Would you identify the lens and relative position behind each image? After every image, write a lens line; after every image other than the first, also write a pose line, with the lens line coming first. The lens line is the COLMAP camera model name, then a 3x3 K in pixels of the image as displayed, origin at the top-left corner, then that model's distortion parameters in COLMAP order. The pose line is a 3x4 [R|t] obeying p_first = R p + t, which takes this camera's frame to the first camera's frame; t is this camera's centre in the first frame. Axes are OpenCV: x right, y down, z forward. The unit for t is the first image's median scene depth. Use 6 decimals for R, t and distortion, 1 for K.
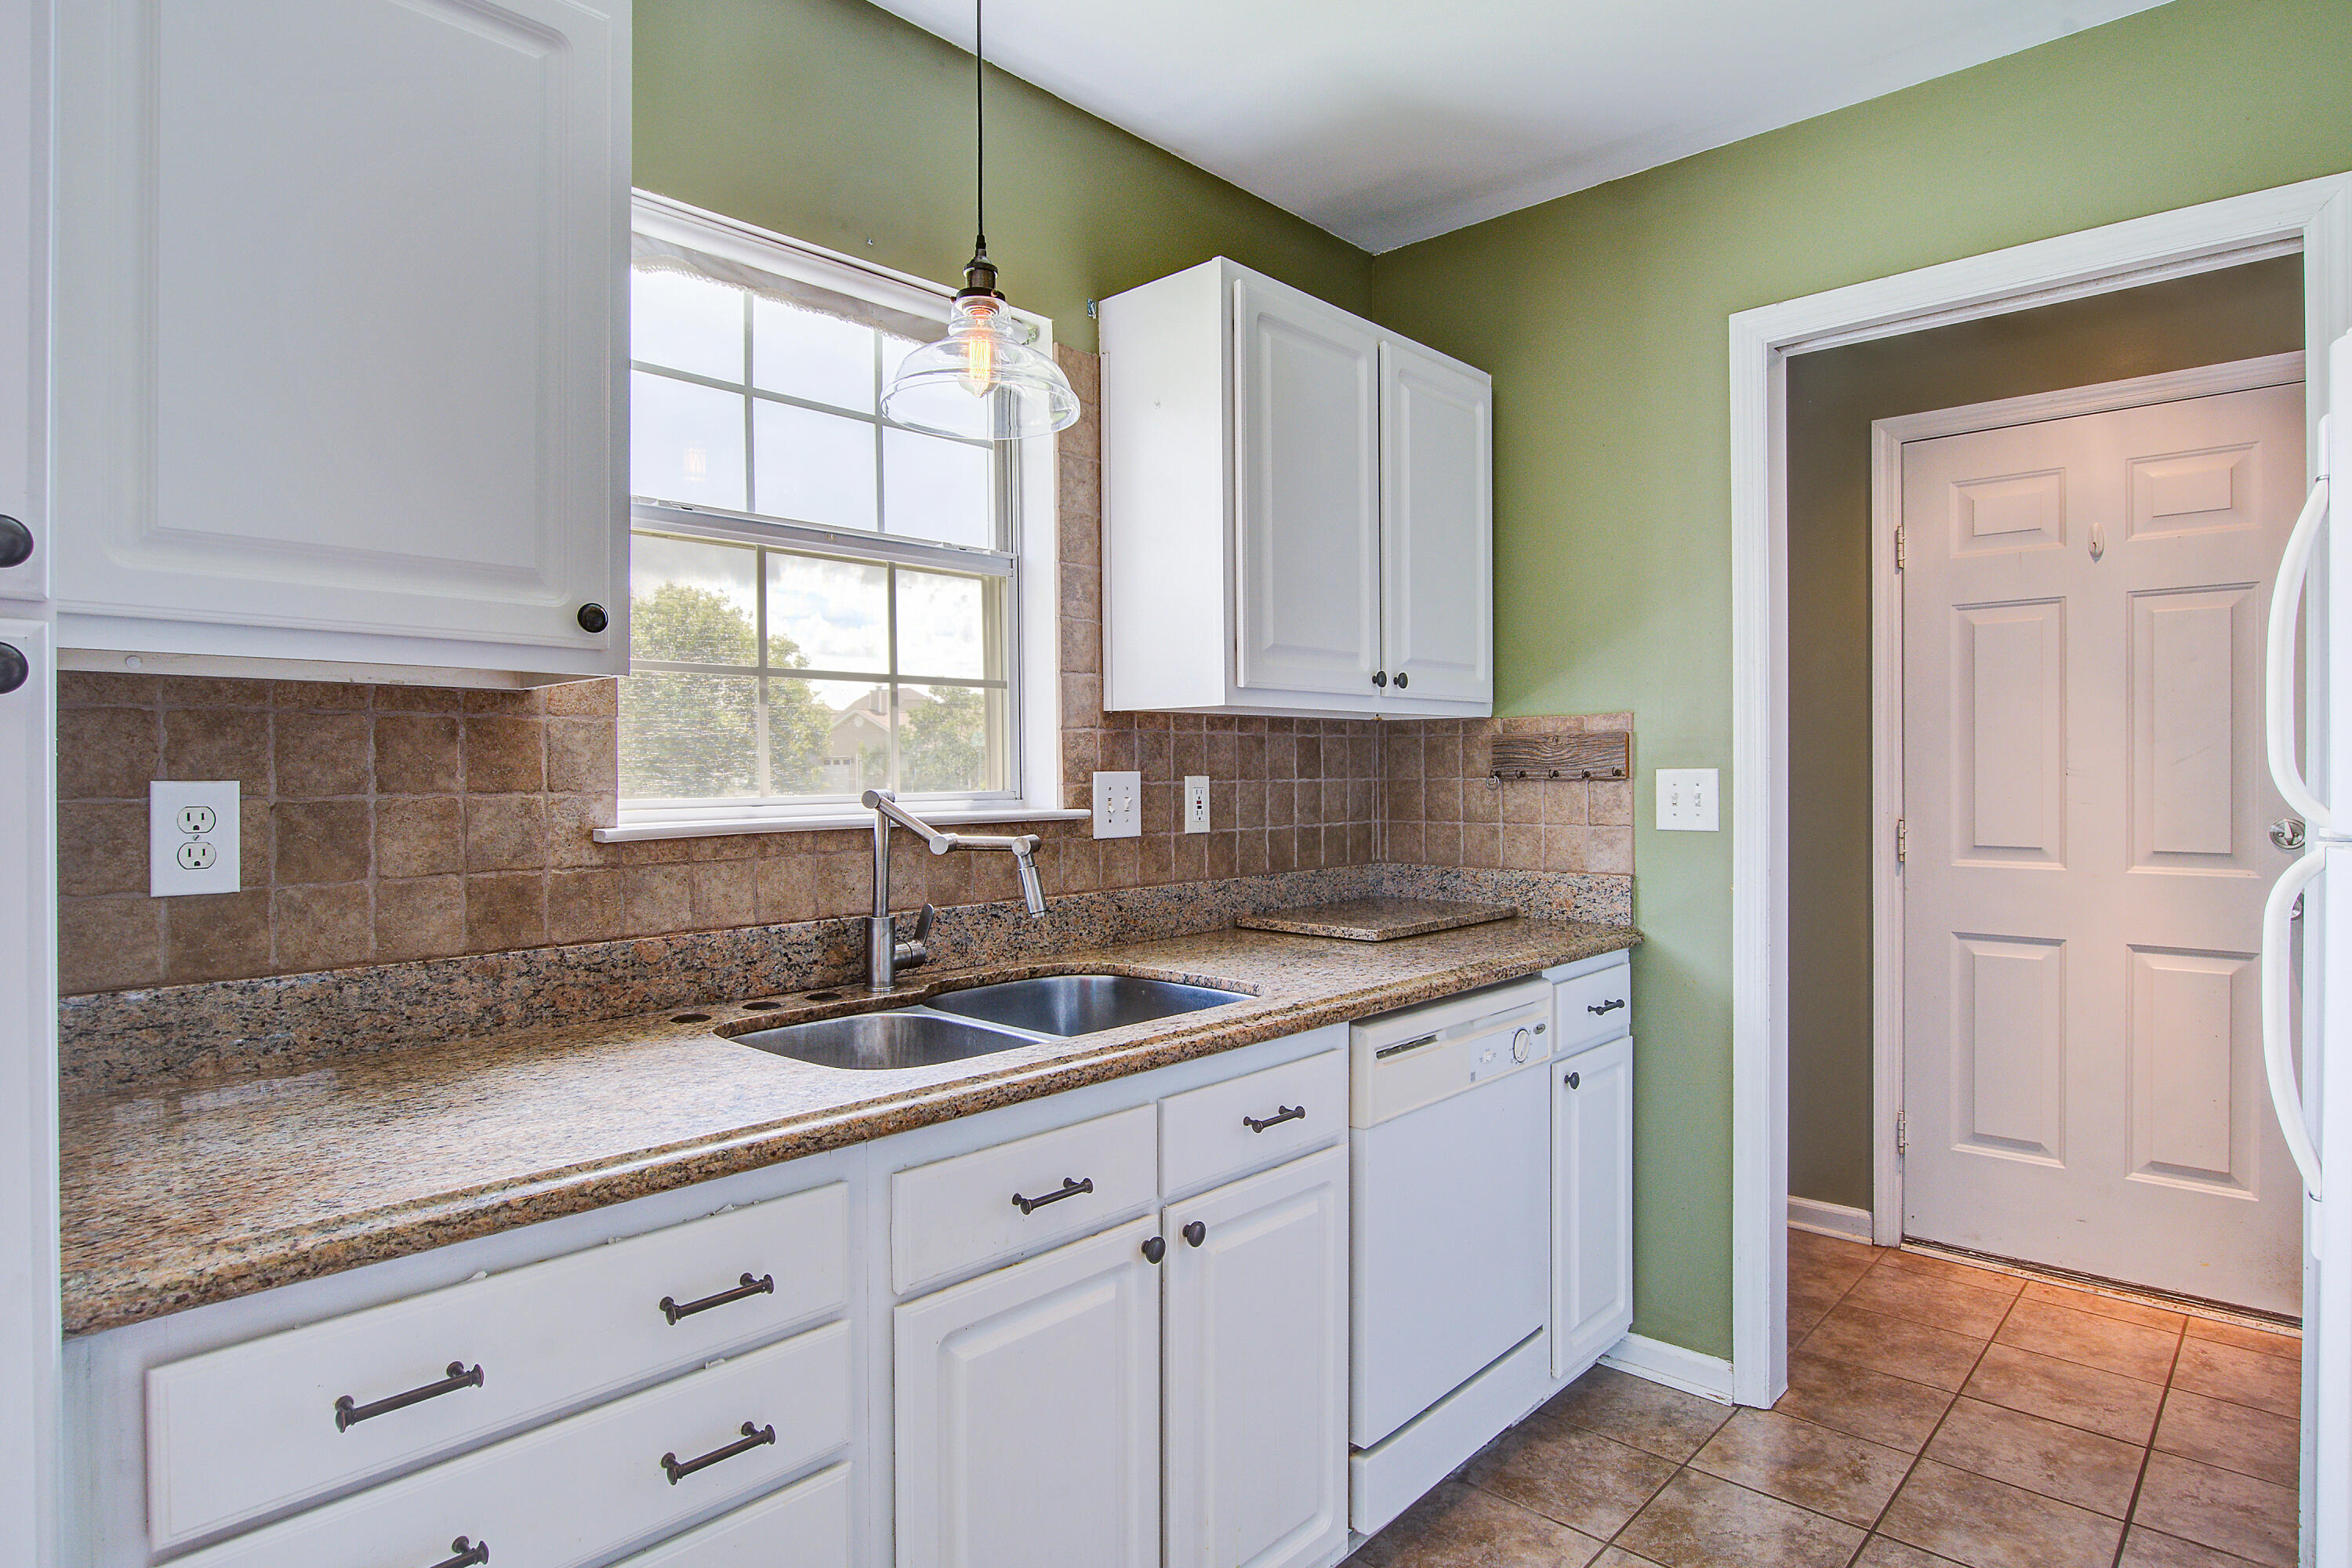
lens RADIAL K [[1294.3, 0, 1191.4], [0, 1294.3, 780.7], [0, 0, 1]] dist [-0.003459, 0.001151]
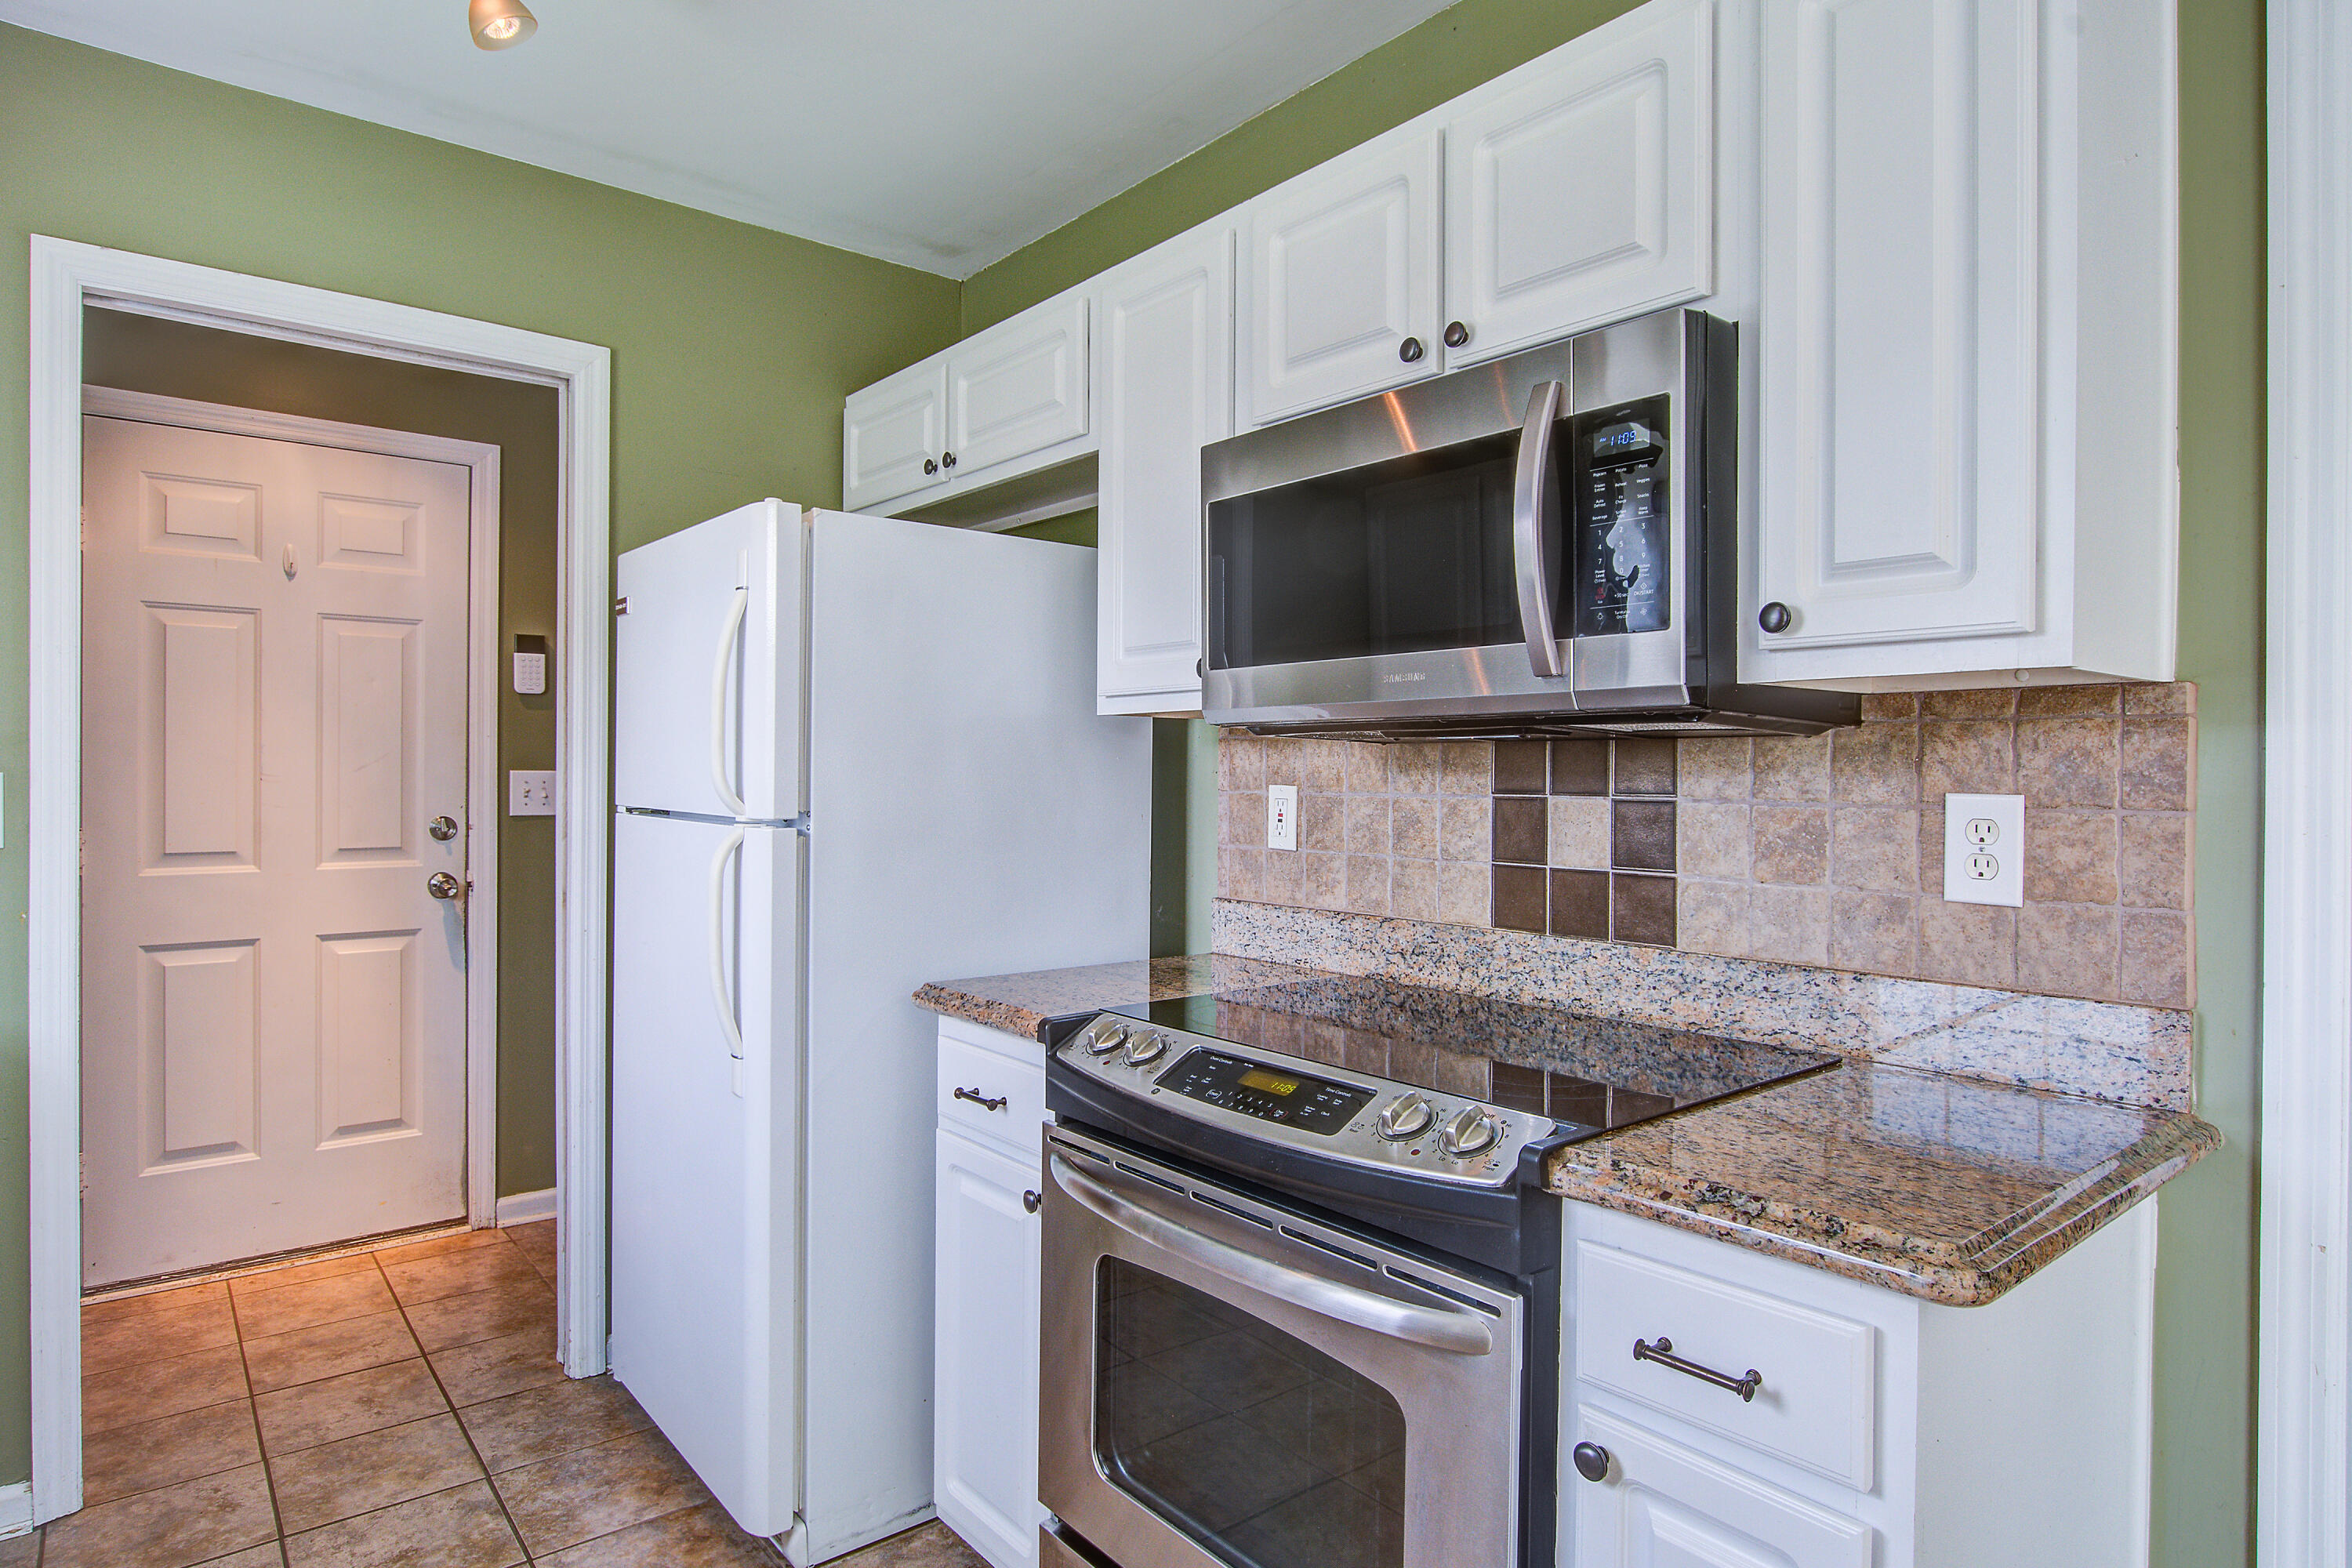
lens RADIAL K [[1294.3, 0, 1183.6], [0, 1294.3, 776.6], [0, 0, 1]] dist [-0.003459, 0.001151]
pose [[0.158360, 0.003334, 0.987376, -0.246560], [0.003161, 0.999987, -0.003884, -0.000968], [-0.987376, 0.003737, 0.158347, 0.106172]]
